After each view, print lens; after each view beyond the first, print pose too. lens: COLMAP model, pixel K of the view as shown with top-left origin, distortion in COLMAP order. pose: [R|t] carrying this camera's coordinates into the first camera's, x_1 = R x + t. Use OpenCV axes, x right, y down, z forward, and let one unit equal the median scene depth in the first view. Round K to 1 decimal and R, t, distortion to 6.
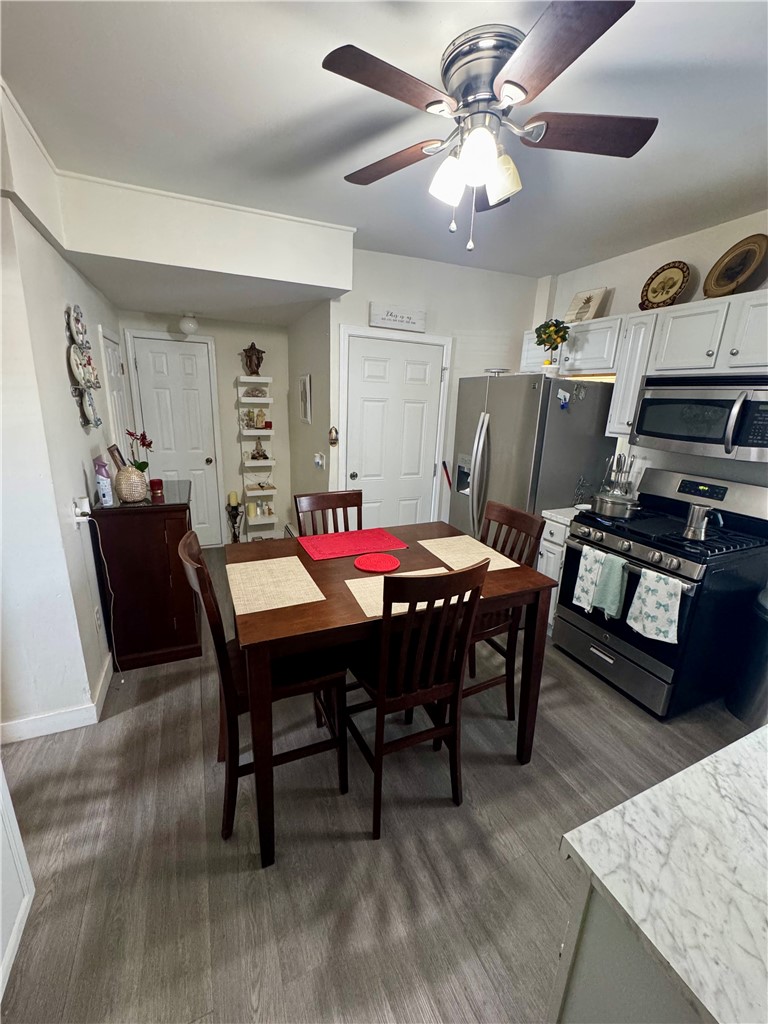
lens RADIAL K [[409.1, 0, 382.1], [0, 409.1, 513.6], [0, 0, 1]] dist [-0.001922, 0.000239]
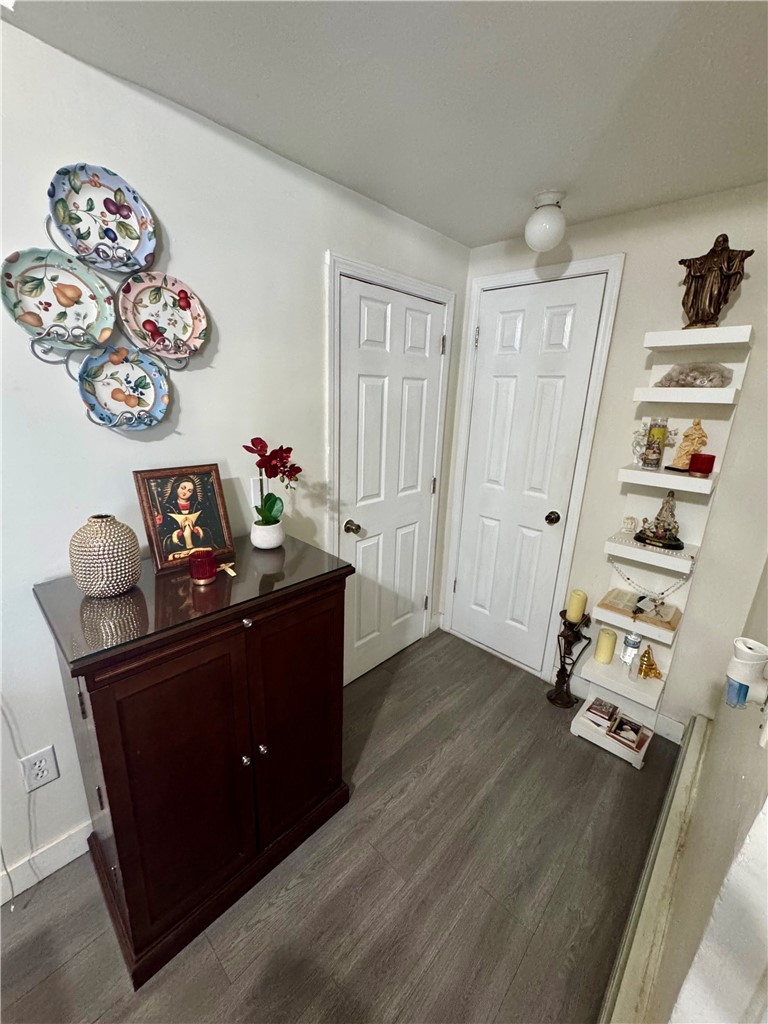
lens RADIAL K [[409.1, 0, 381.2], [0, 409.1, 509.9], [0, 0, 1]] dist [-0.001922, 0.000239]
pose [[0.377089, 0.234272, -0.896058, -0.053568], [-0.261367, 0.955075, 0.139711, -0.154322], [0.888533, 0.181517, 0.421379, 0.600896]]
